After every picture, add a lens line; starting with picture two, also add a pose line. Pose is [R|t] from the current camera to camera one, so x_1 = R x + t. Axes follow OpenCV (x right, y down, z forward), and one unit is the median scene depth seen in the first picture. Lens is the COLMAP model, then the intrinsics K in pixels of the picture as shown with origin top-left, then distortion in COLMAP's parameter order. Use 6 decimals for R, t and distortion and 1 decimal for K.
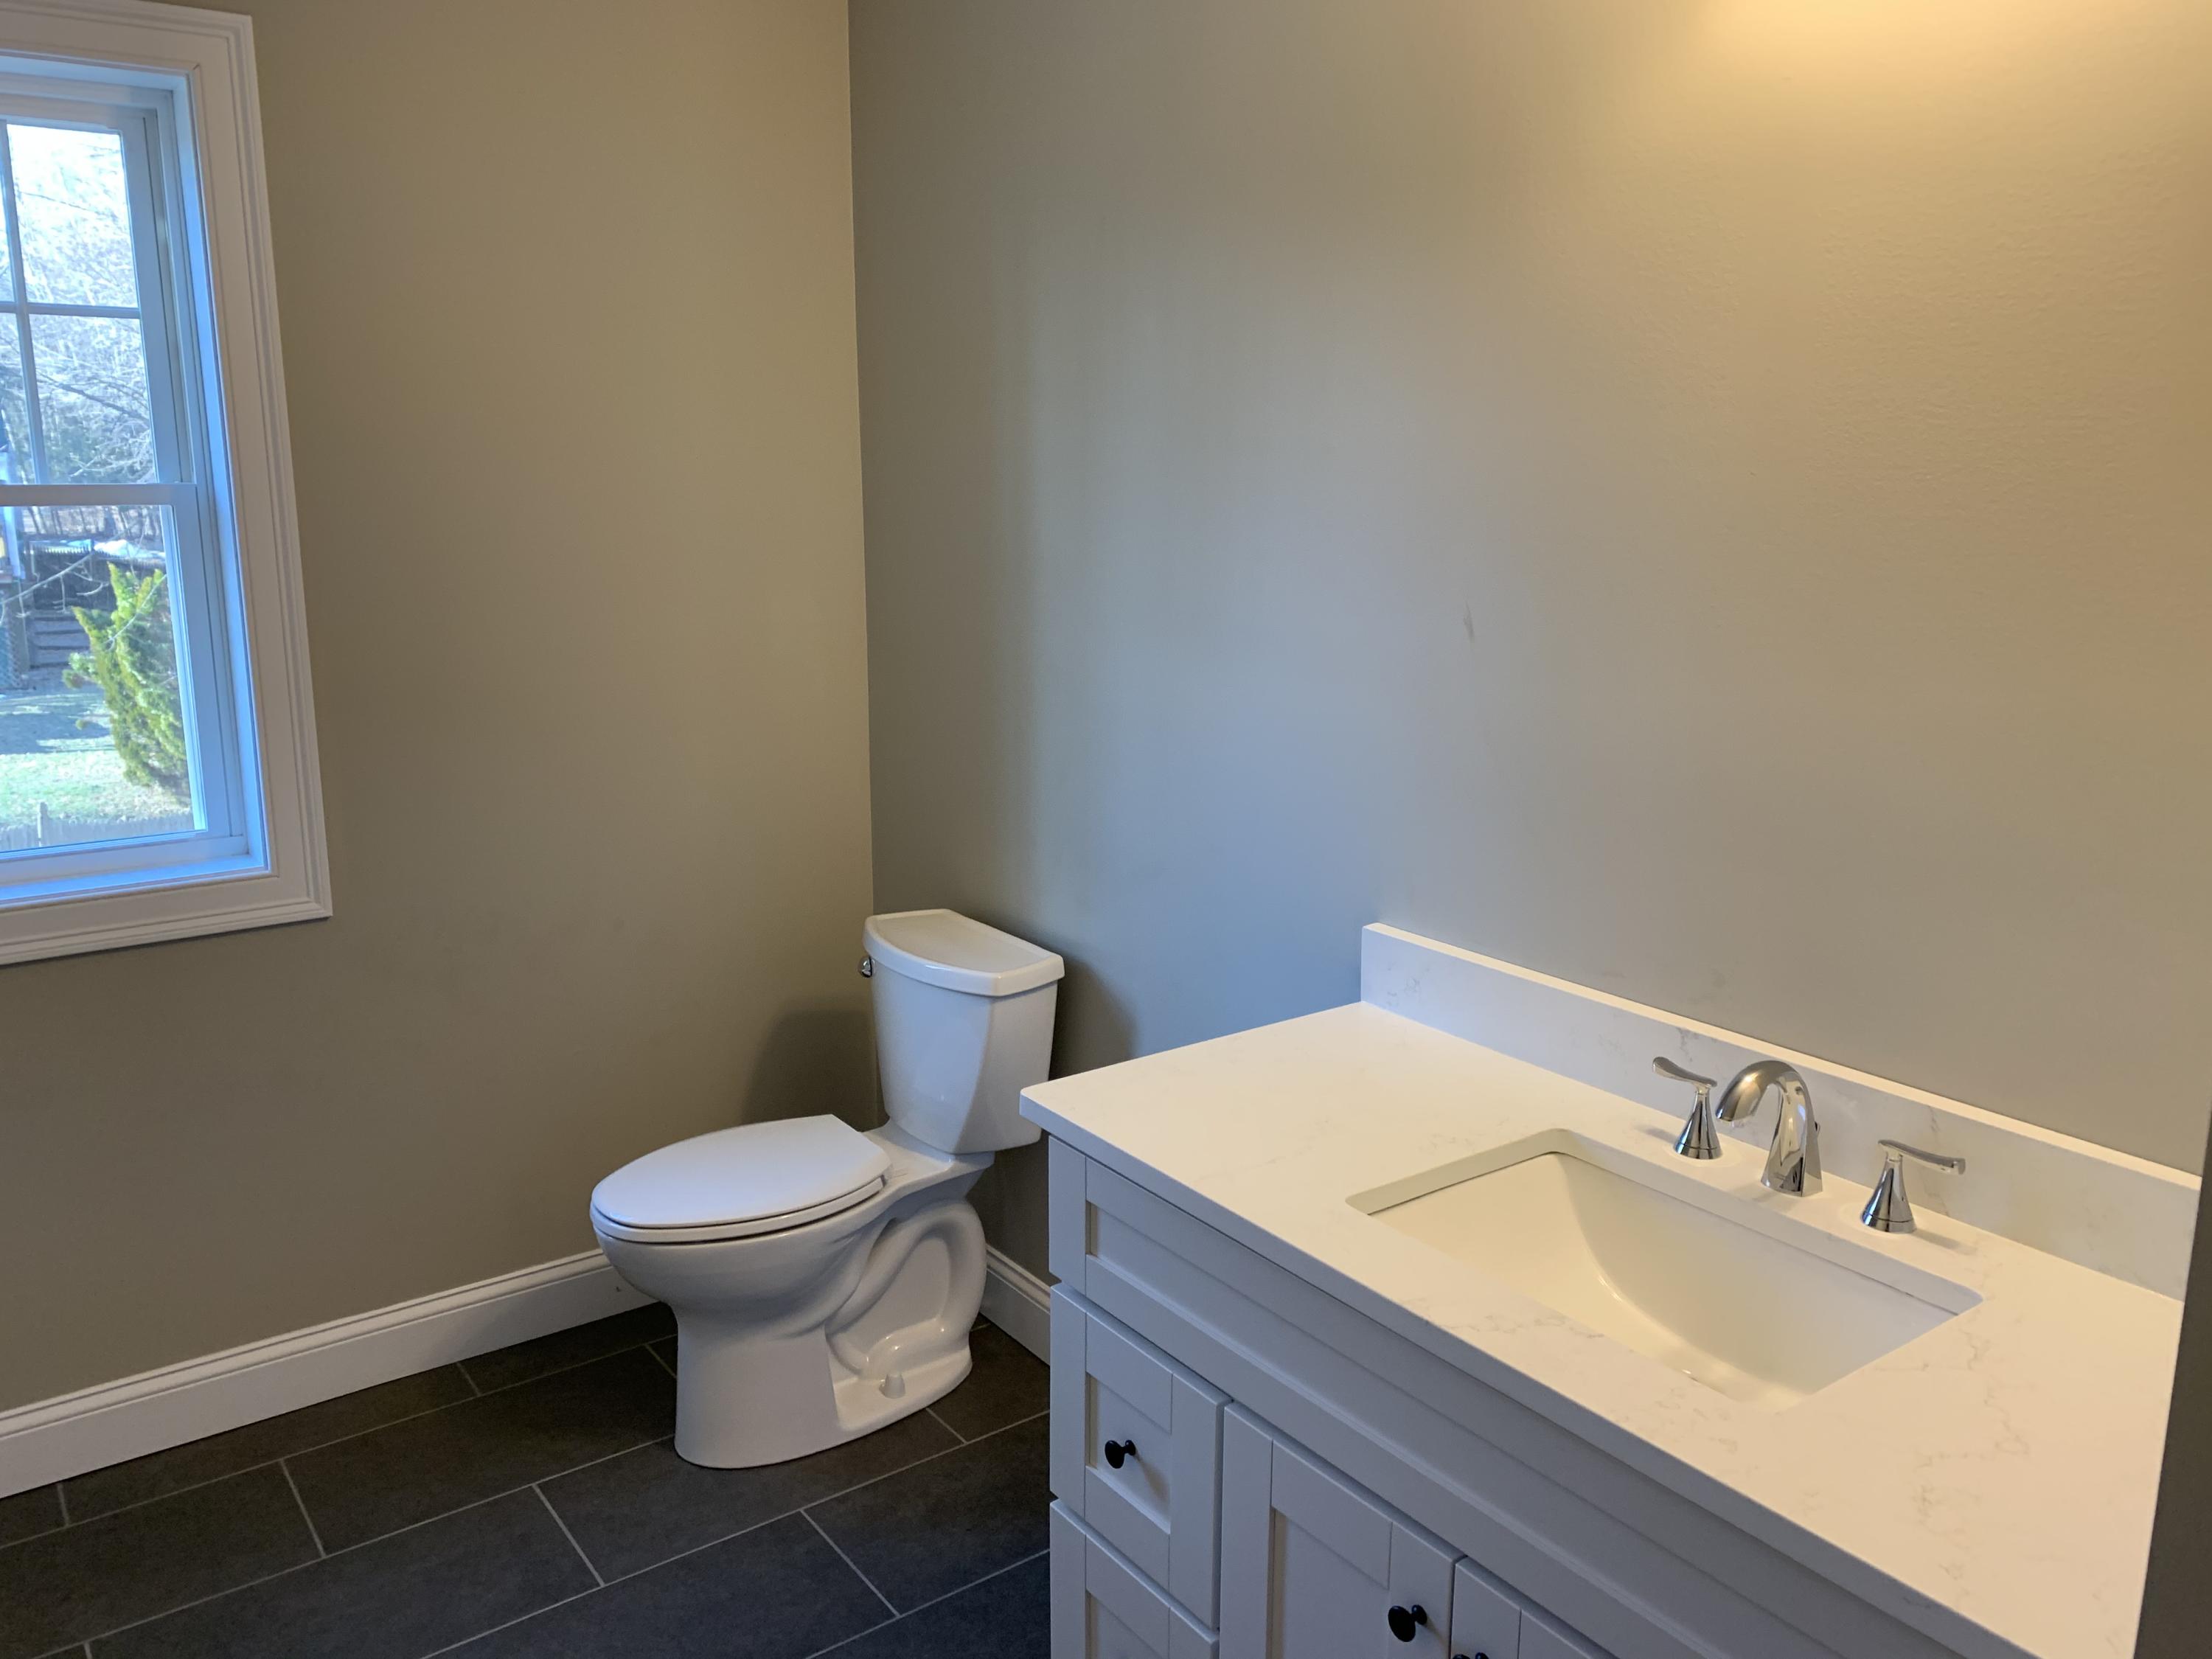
lens RADIAL K [[1681.9, 0, 1106.0], [0, 1681.9, 829.5], [0, 0, 1]] dist [-0.106719, -0.000966]
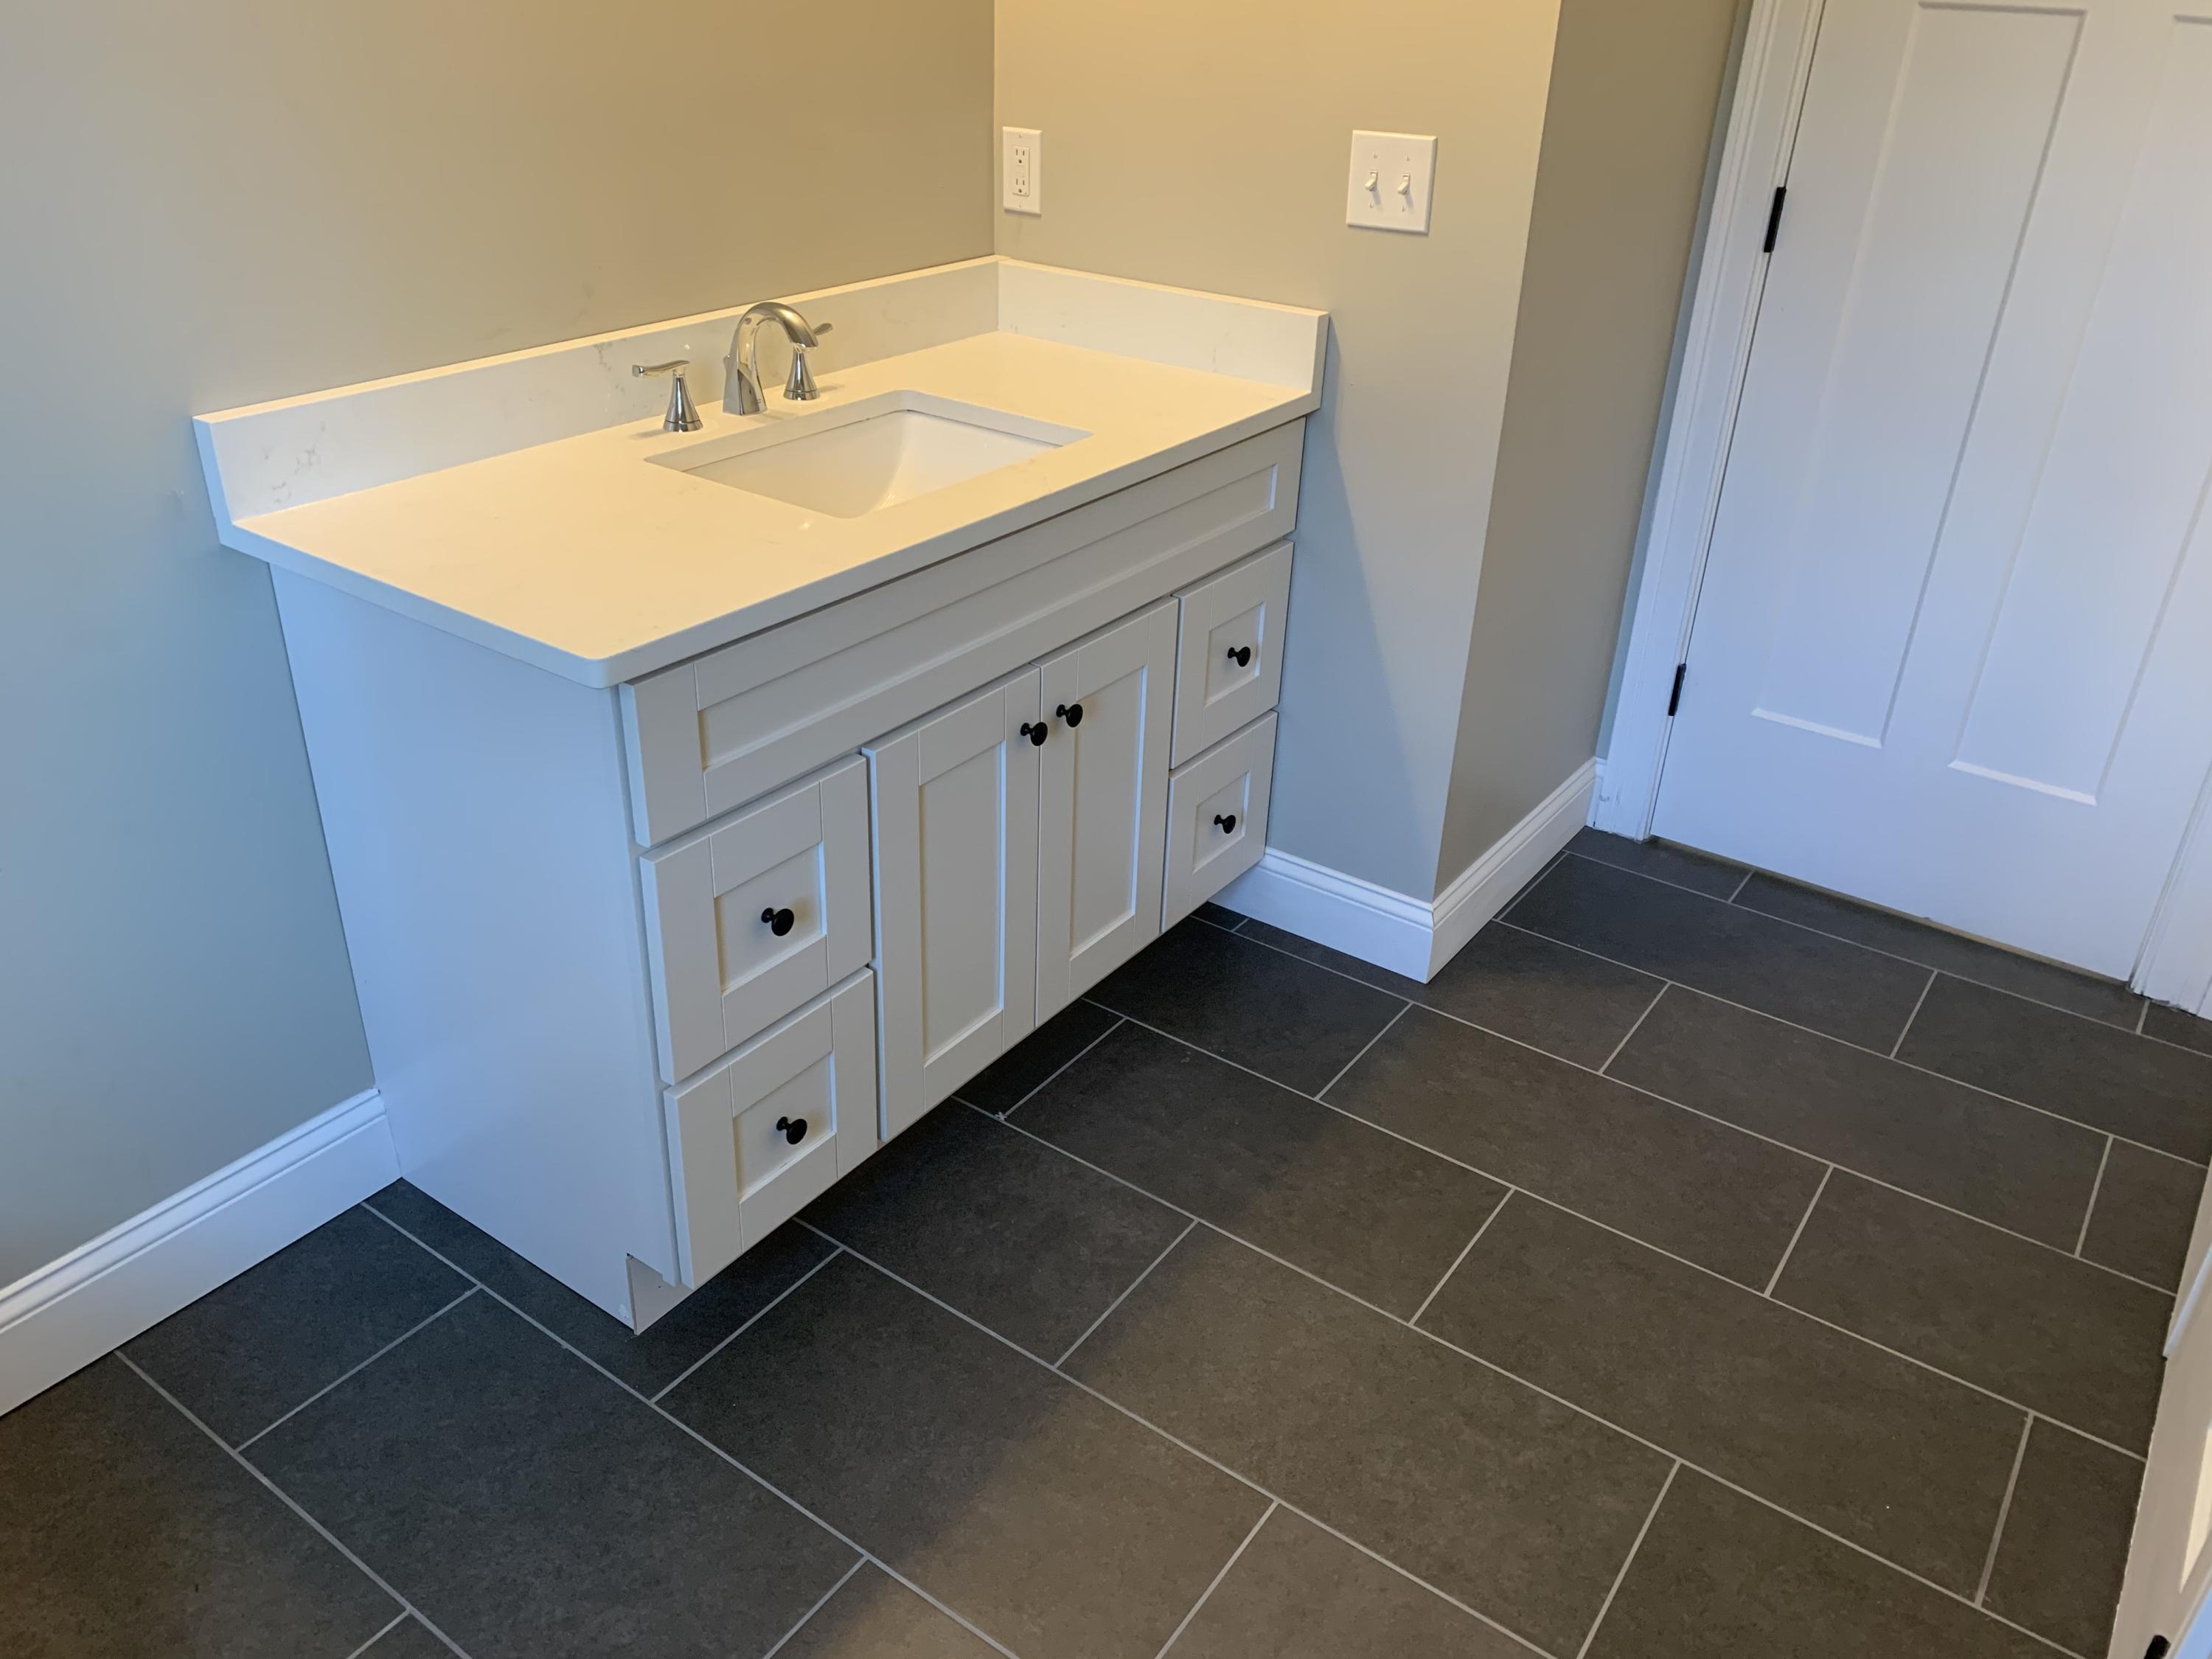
lens RADIAL K [[1681.9, 0, 1106.0], [0, 1681.9, 829.5], [0, 0, 1]] dist [-0.106719, -0.000966]
pose [[-0.310459, -0.463470, 0.829946, -0.785328], [0.171762, 0.831367, 0.528514, -0.125061], [-0.934940, 0.306635, -0.178499, 0.991428]]
